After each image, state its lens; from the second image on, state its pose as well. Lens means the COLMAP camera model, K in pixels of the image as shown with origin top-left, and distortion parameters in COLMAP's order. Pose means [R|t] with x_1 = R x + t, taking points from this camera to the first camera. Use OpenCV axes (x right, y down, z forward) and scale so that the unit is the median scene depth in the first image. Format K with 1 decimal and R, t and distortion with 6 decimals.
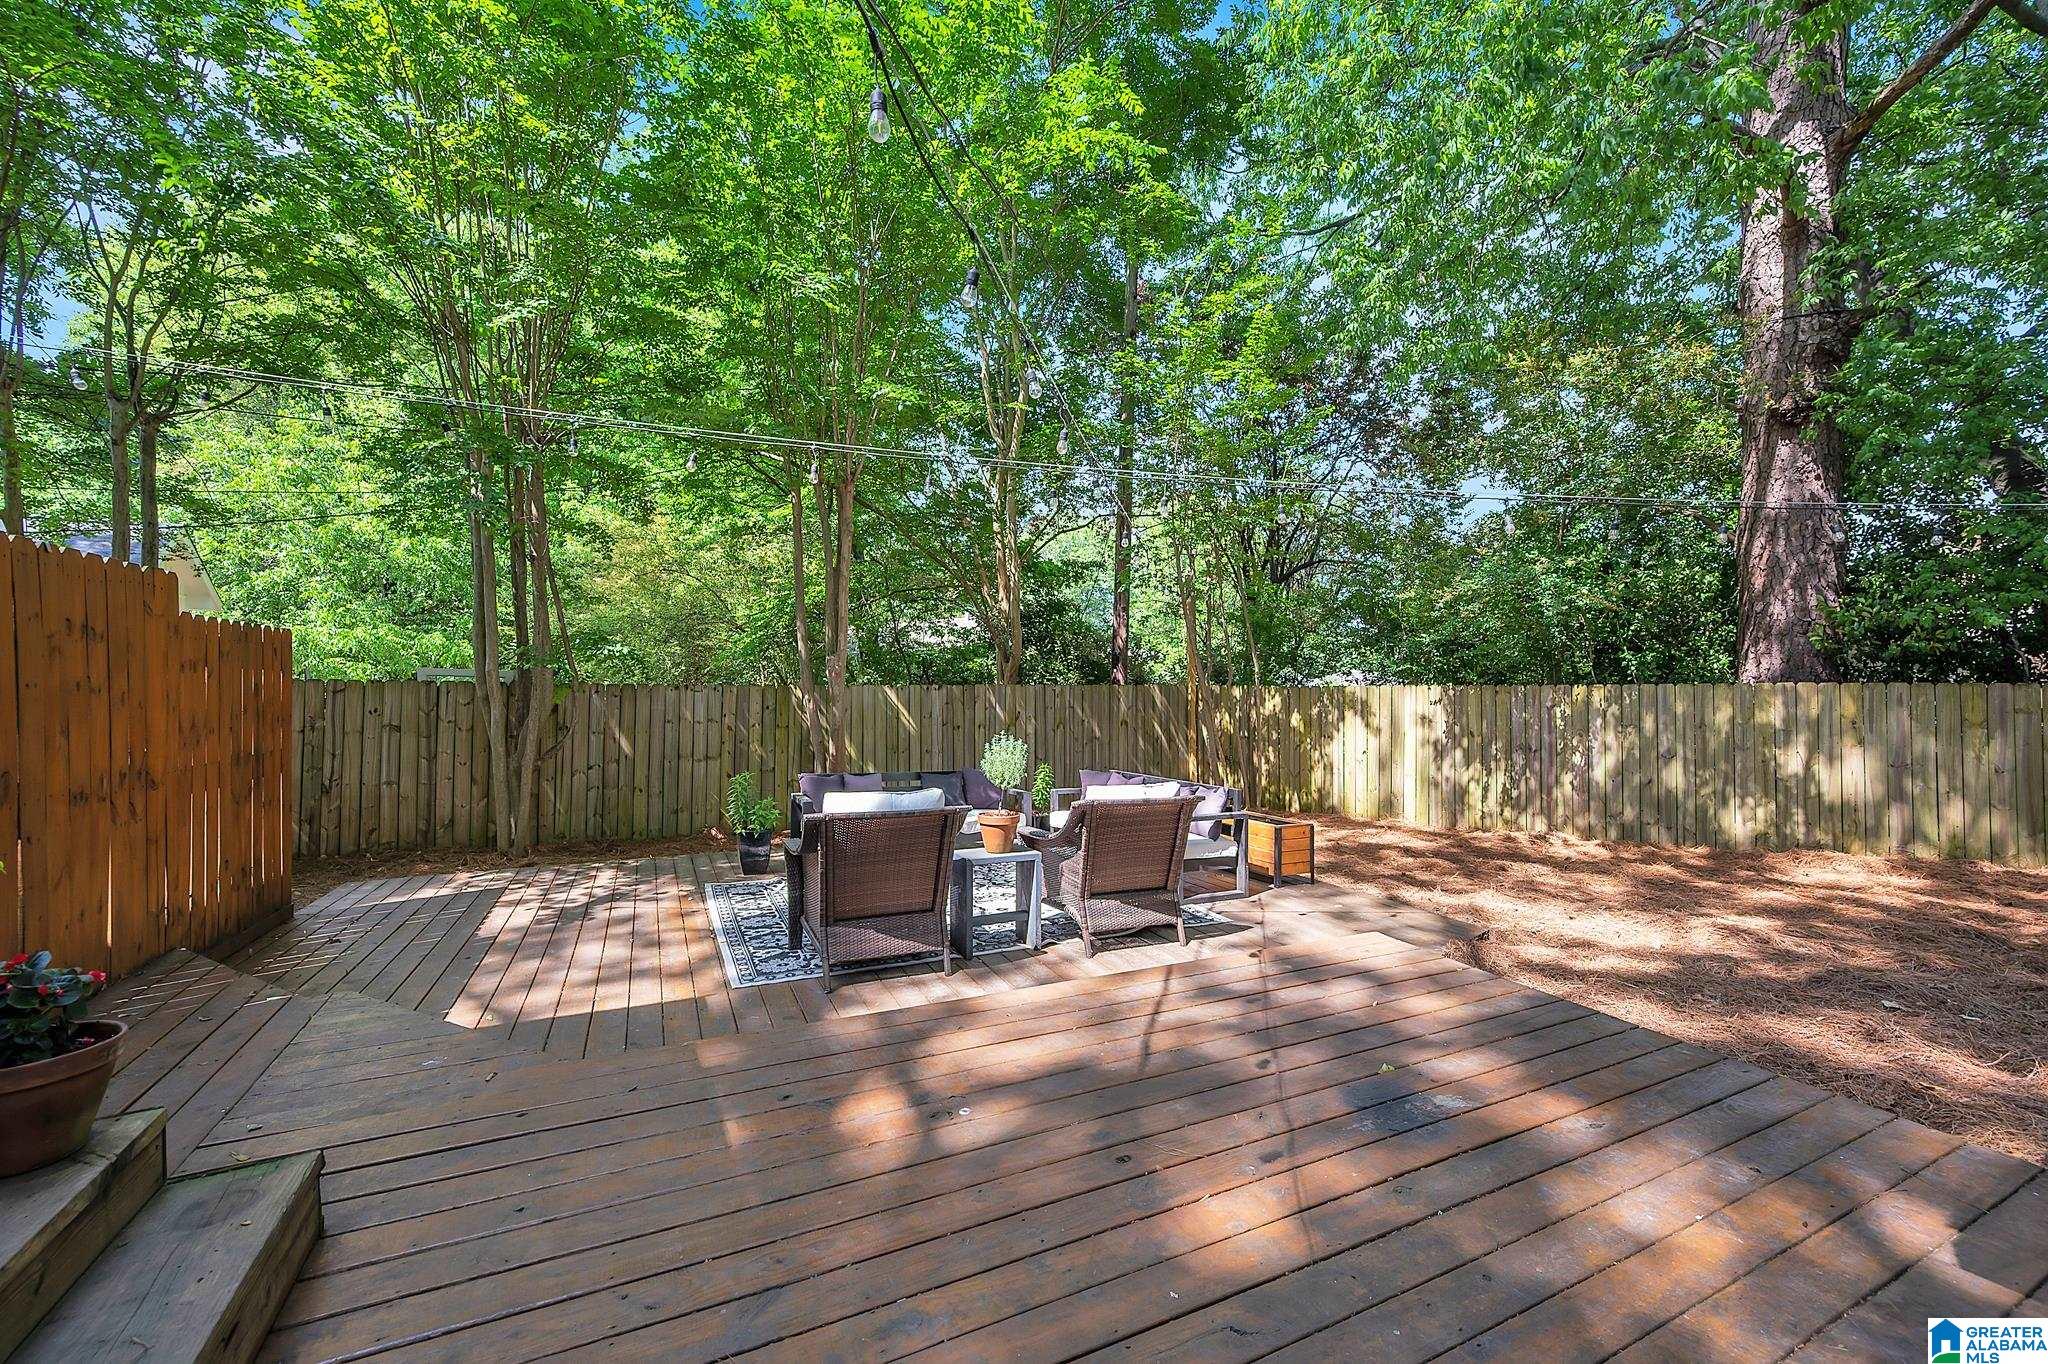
lens RADIAL K [[799.1, 0, 1011.7], [0, 799.1, 685.3], [0, 0, 1]] dist [0.000196, -0.000038]
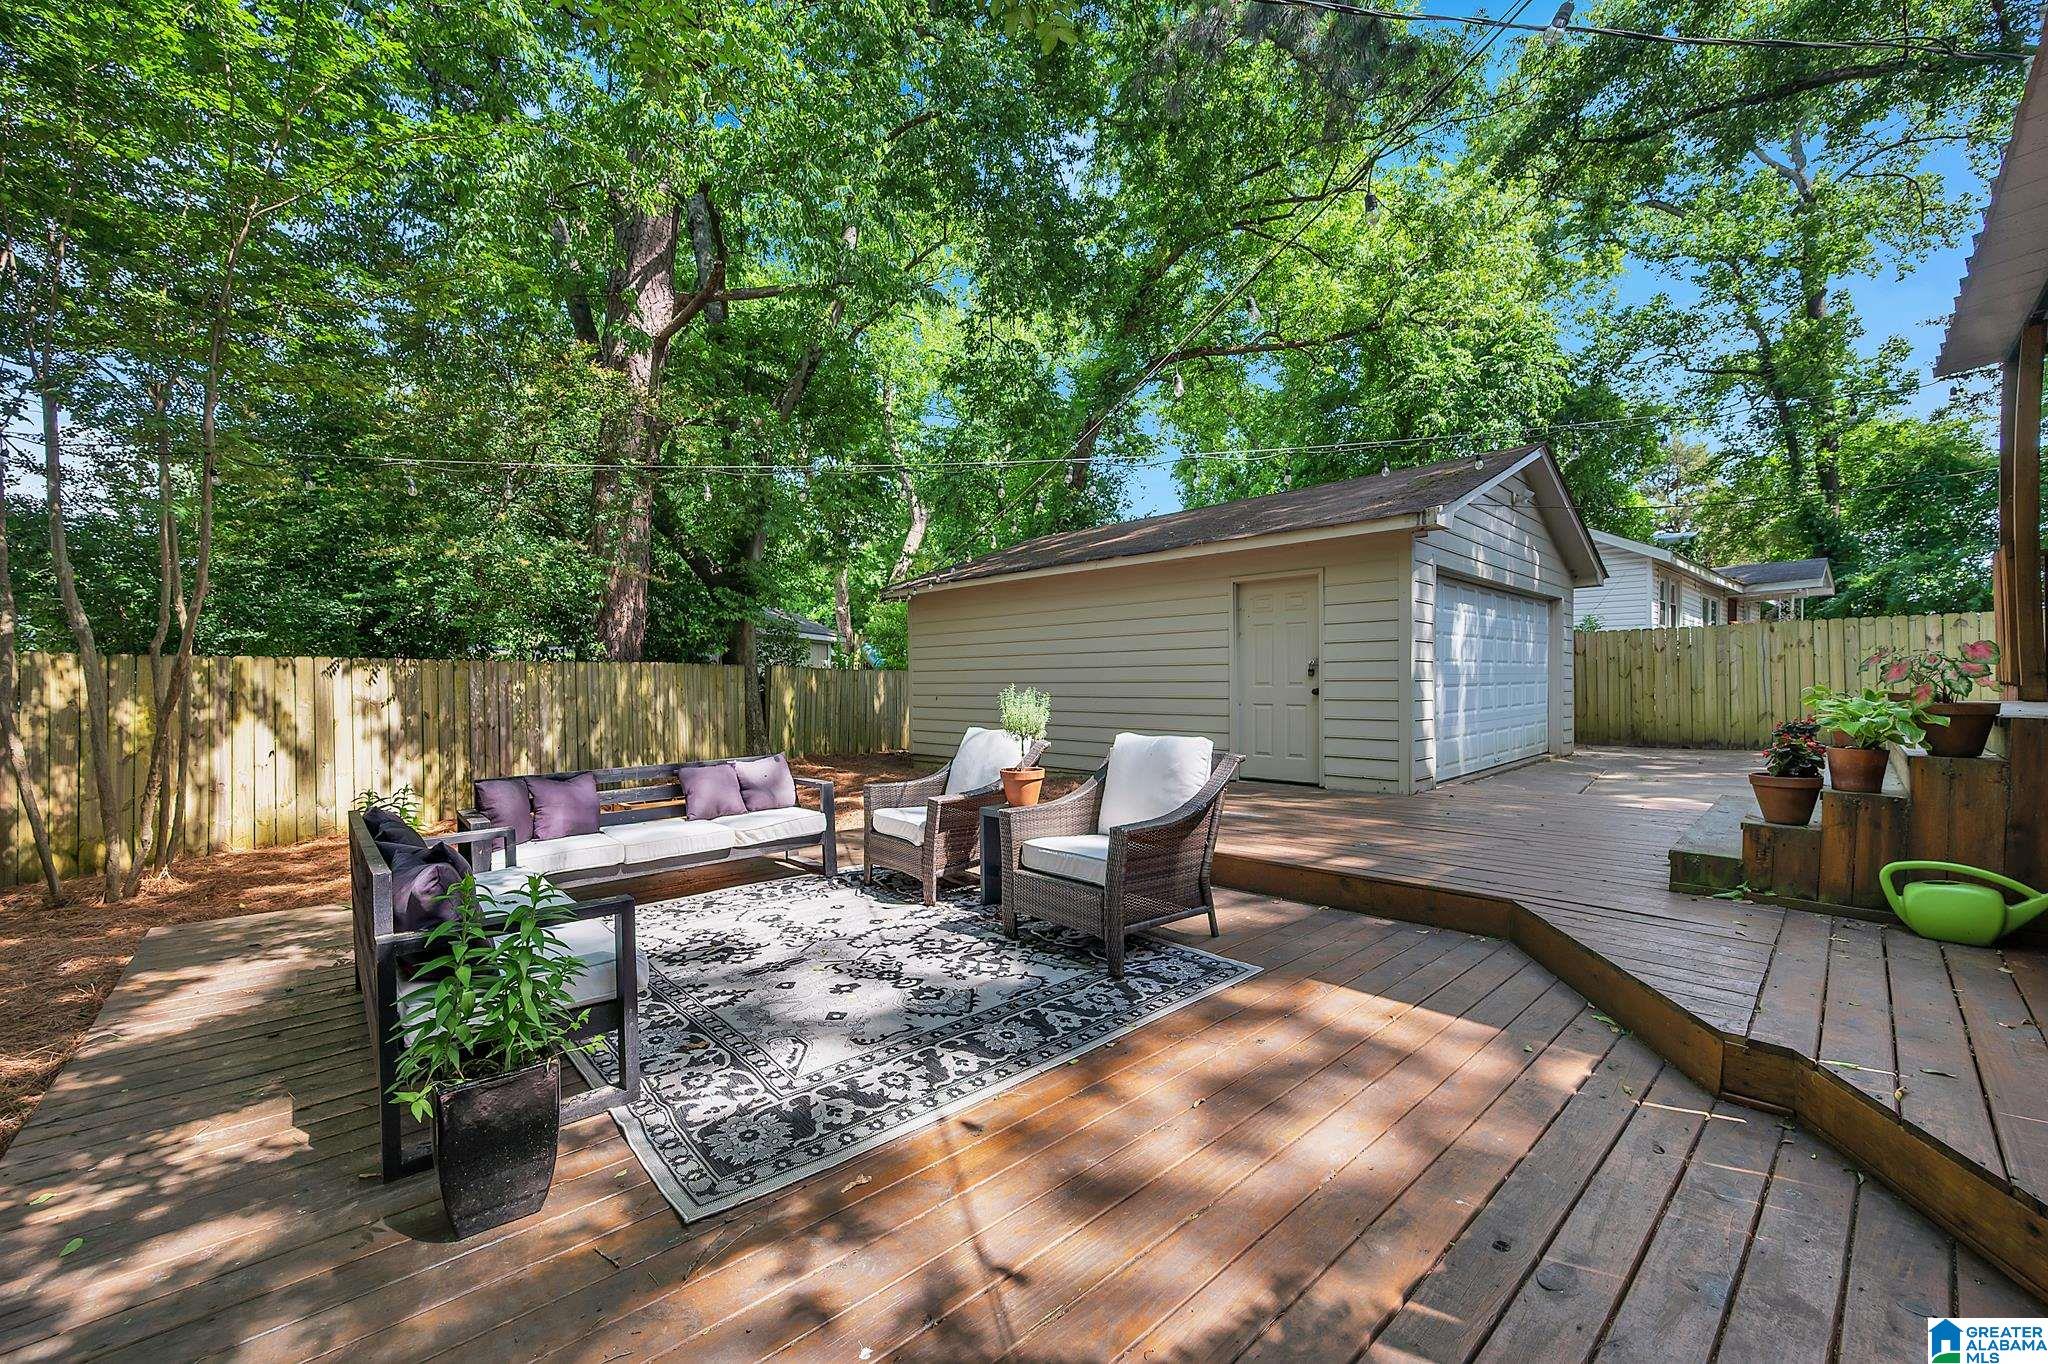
lens RADIAL K [[799.1, 0, 1027.2], [0, 799.1, 688.6], [0, 0, 1]] dist [0.000196, -0.000038]
pose [[-0.292518, 0.003064, 0.956255, -0.376432], [0.002170, 0.999994, -0.002540, 0.024296], [-0.956257, 0.001333, -0.292523, 0.507422]]
